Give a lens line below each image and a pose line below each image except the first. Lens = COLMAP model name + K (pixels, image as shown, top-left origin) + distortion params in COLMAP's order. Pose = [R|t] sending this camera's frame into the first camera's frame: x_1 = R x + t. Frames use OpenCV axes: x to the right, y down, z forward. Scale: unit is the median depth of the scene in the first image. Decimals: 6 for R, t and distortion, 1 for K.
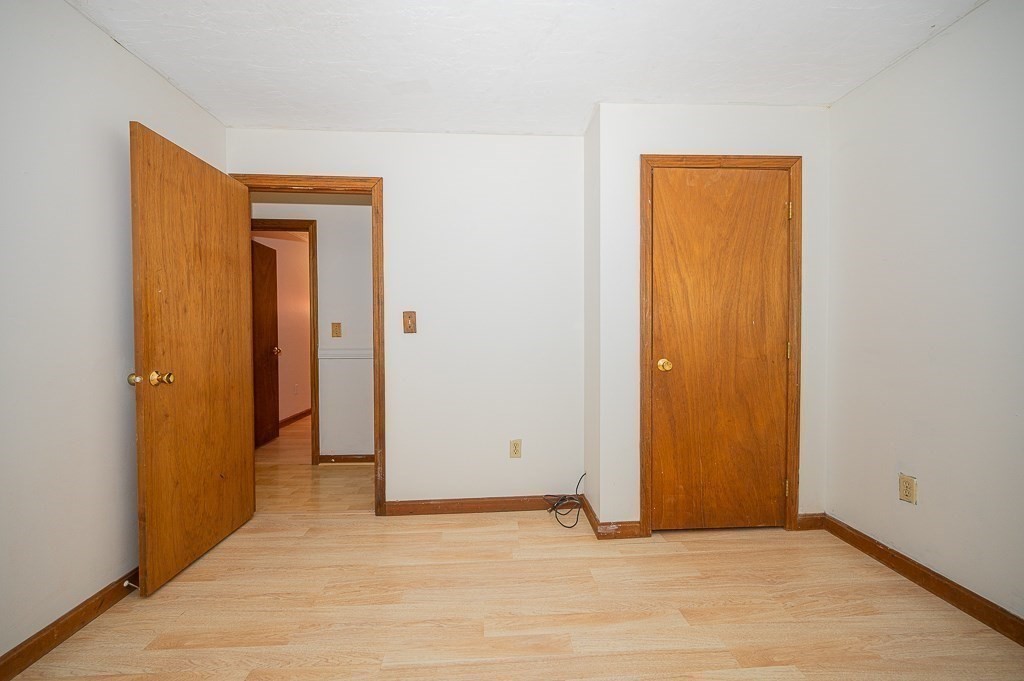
lens RADIAL K [[406.9, 0, 512.0], [0, 406.9, 340.5], [0, 0, 1]] dist [0.001219, -0.000068]
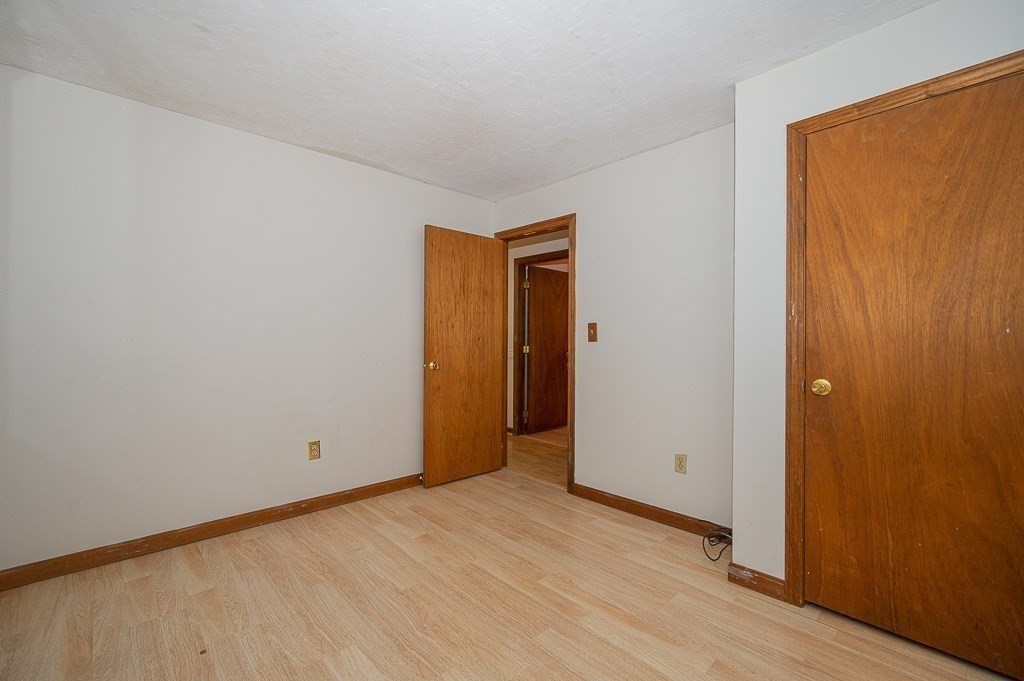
lens RADIAL K [[437.5, 0, 509.4], [0, 437.5, 338.9], [0, 0, 1]] dist [0.000482, -0.000032]
pose [[0.642989, 0.006052, -0.765852, 0.623564], [-0.022268, 0.999694, -0.010796, -0.008507], [0.765552, 0.023996, 0.642927, 0.025506]]
